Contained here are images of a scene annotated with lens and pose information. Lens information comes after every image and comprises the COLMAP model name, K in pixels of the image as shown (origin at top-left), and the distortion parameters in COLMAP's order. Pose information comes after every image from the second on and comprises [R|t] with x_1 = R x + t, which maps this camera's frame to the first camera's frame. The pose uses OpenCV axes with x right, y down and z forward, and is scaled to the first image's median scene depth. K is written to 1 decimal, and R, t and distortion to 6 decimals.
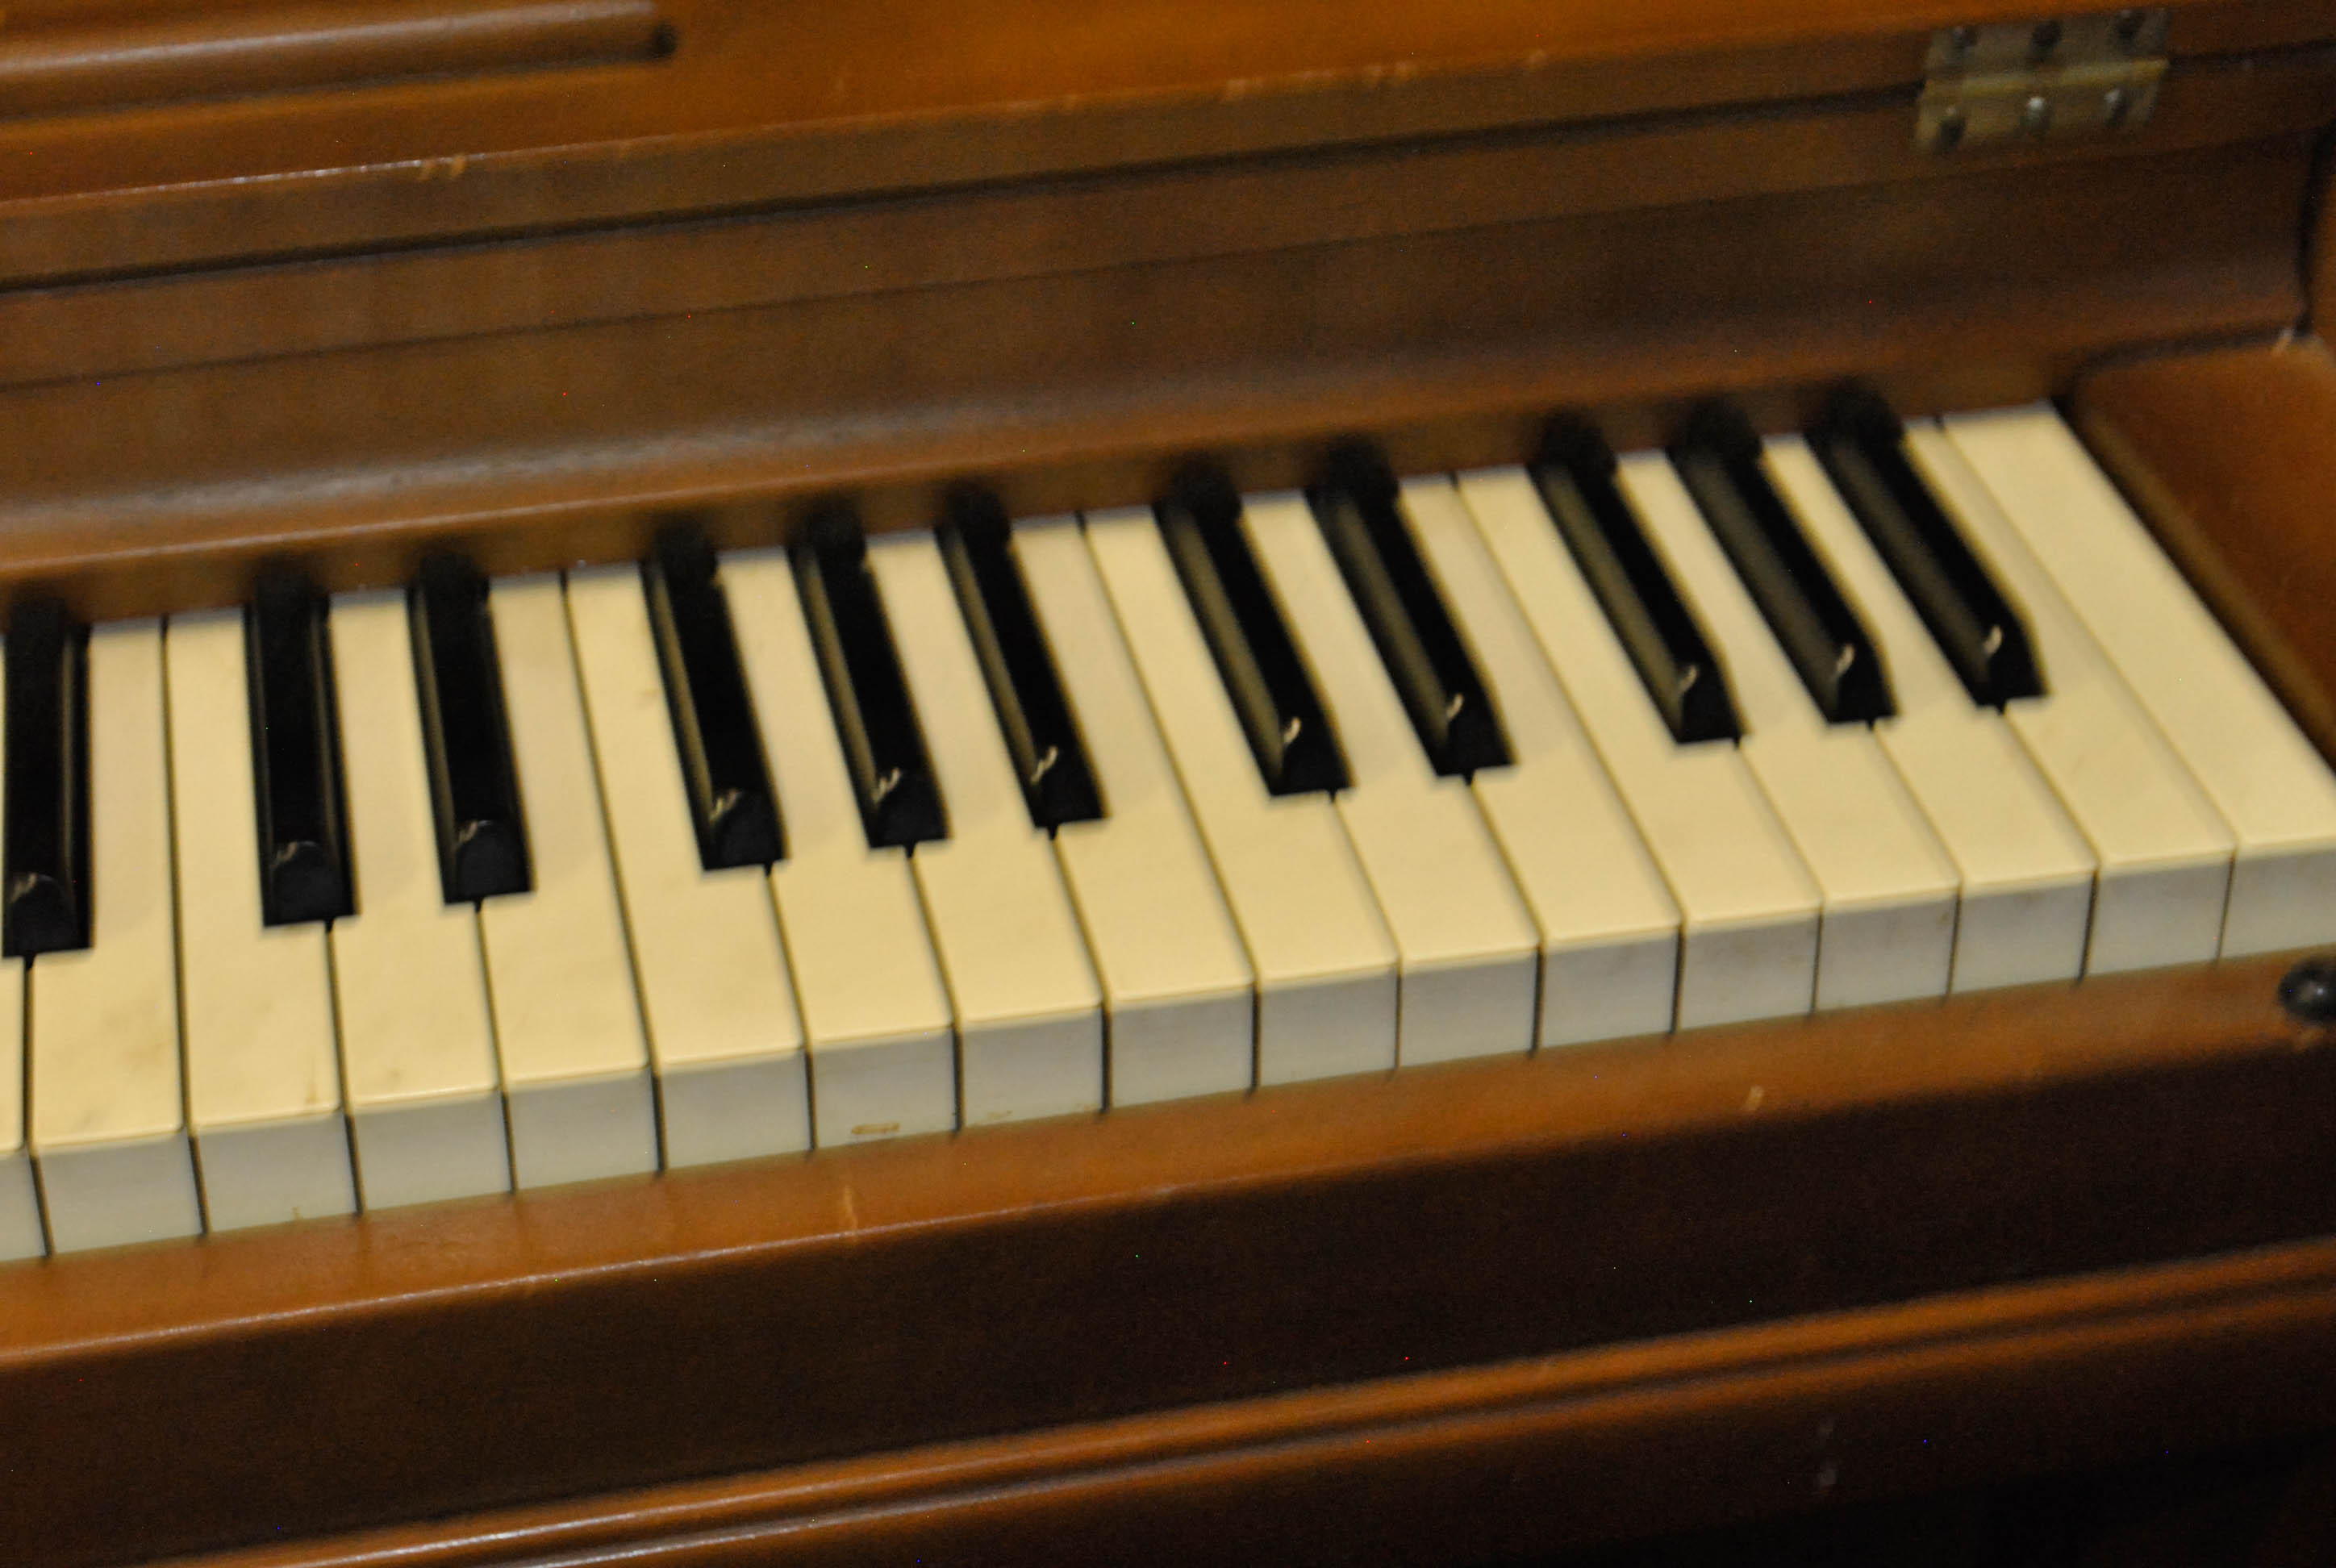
lens RADIAL K [[4973.7, 0, 1168.0], [0, 4973.7, 784.0], [0, 0, 1]] dist [0.000761, 0.009021]
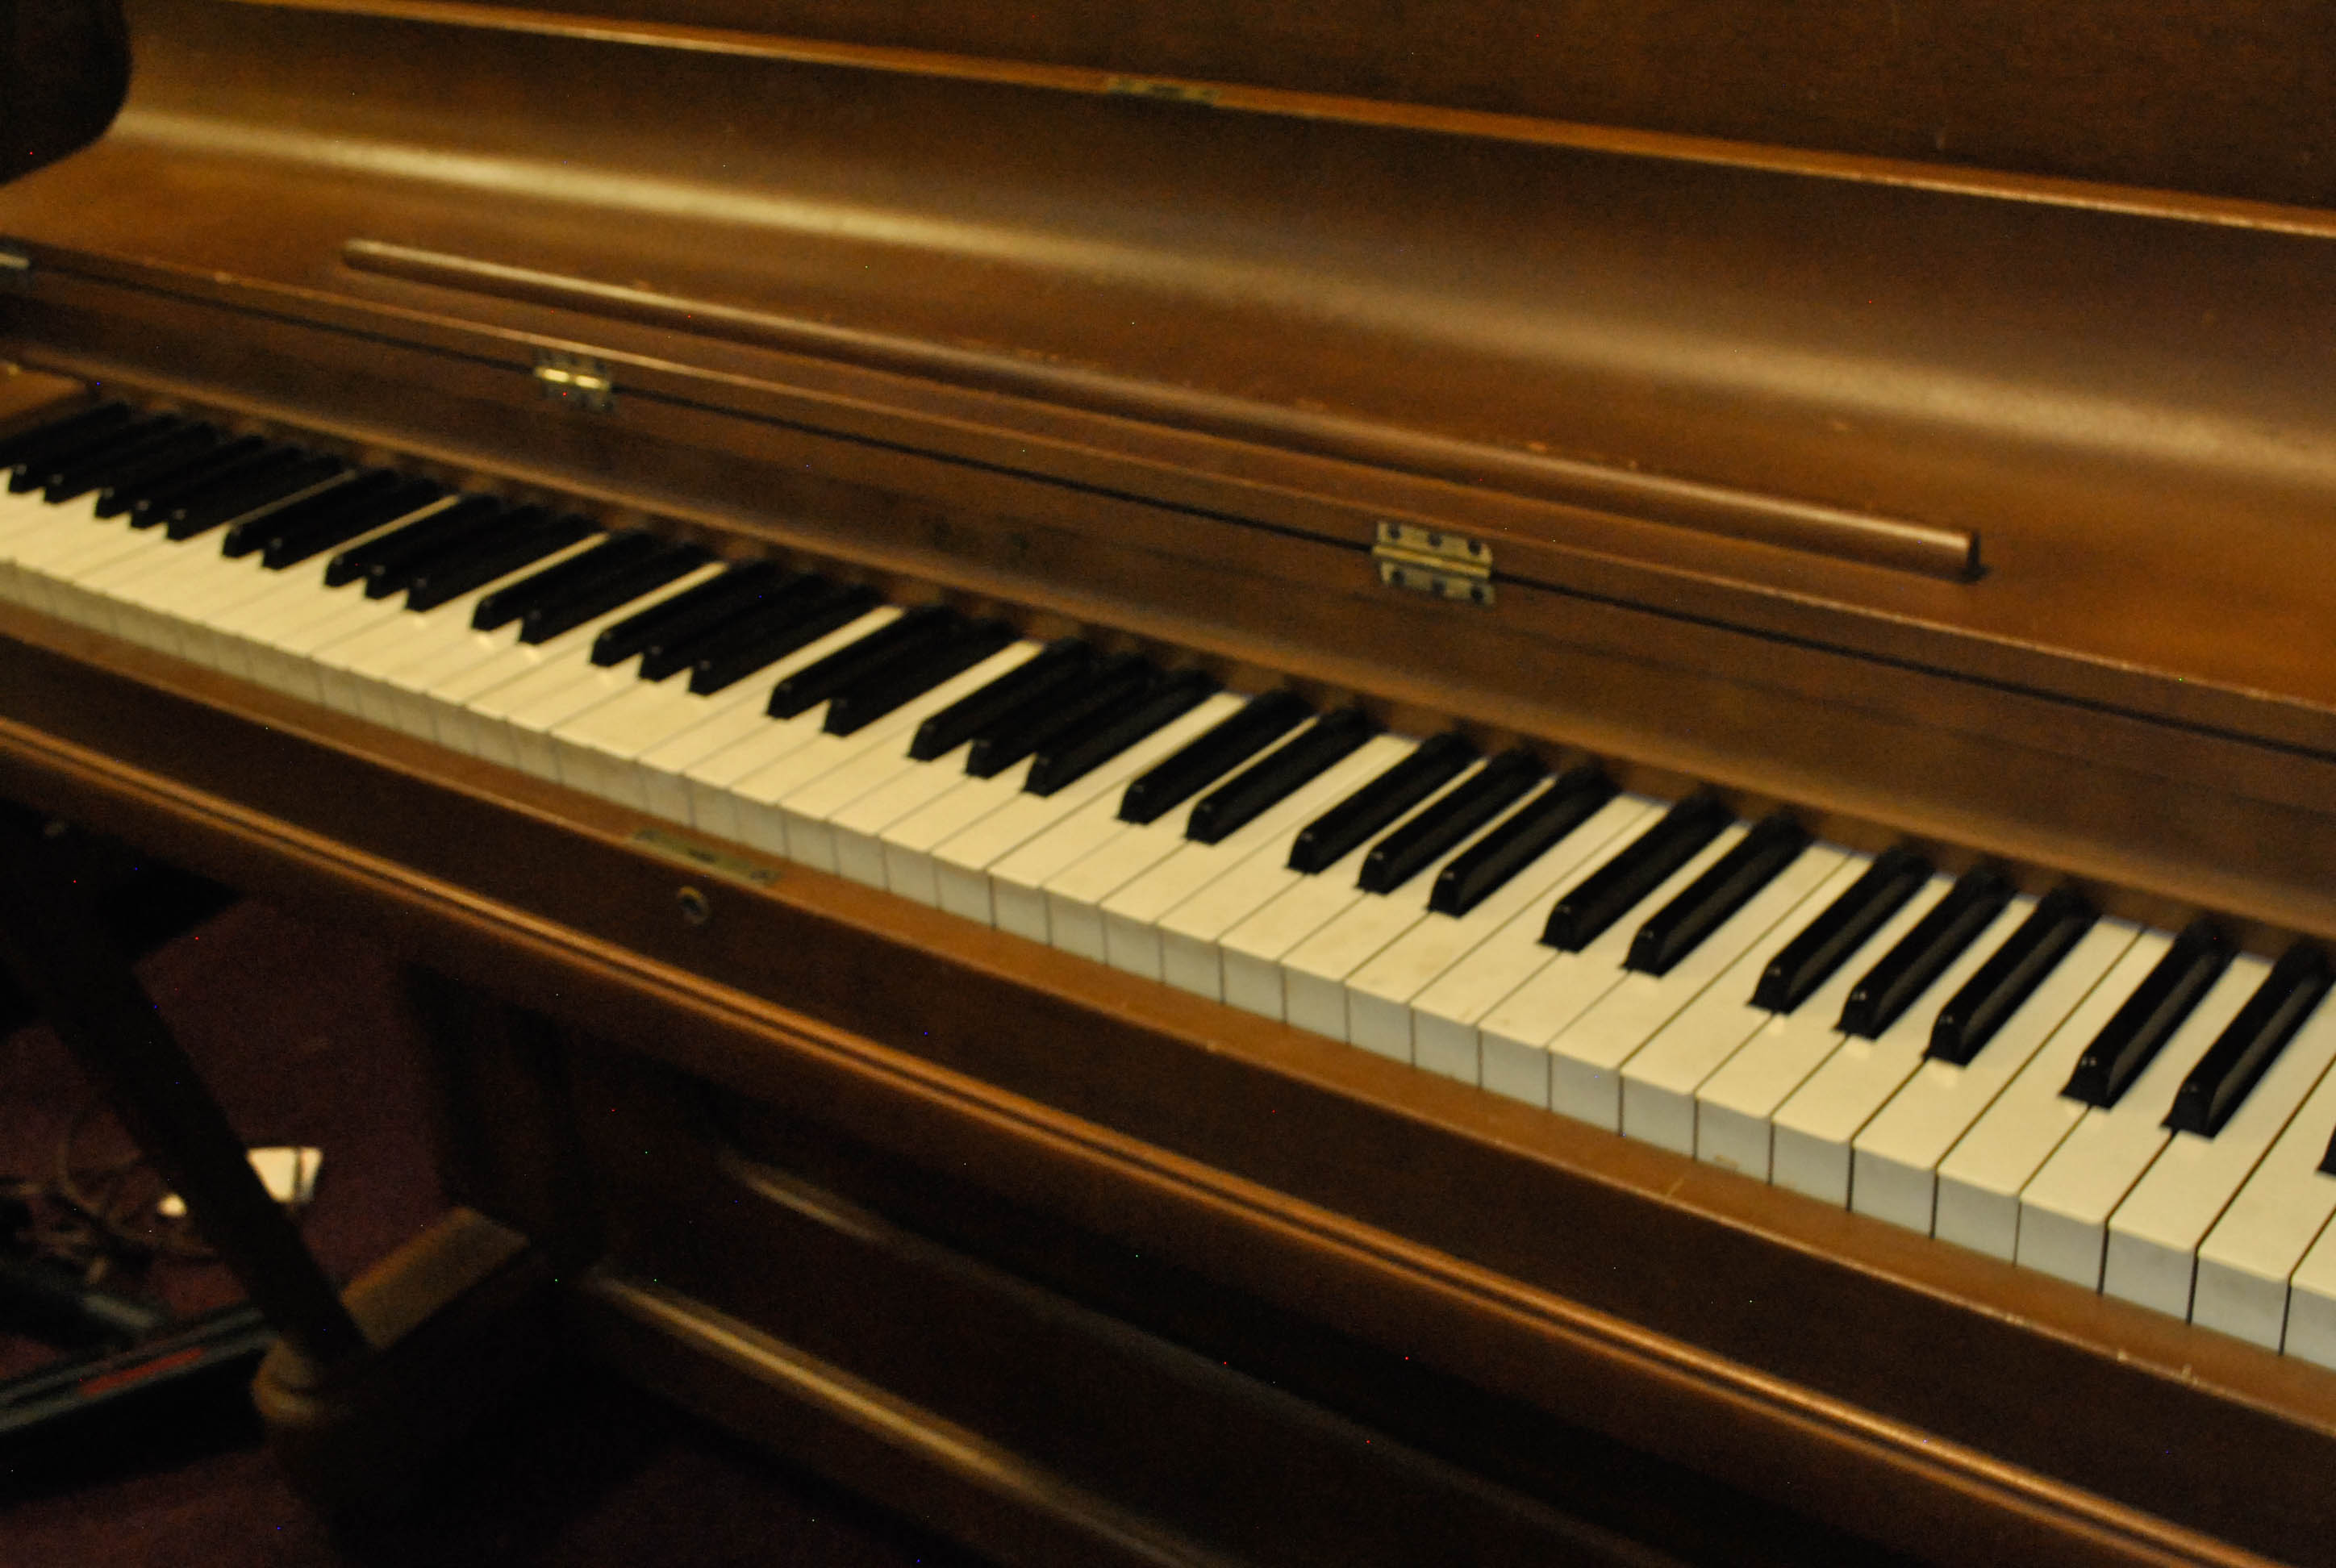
lens RADIAL K [[2923.5, 0, 1168.0], [0, 2923.5, 784.0], [0, 0, 1]] dist [-0.018998, -0.024788]
pose [[0.652099, 0.313740, -0.690169, 0.458756], [-0.365846, 0.927568, 0.075992, -0.057586], [0.664021, 0.202941, 0.719647, 0.087647]]
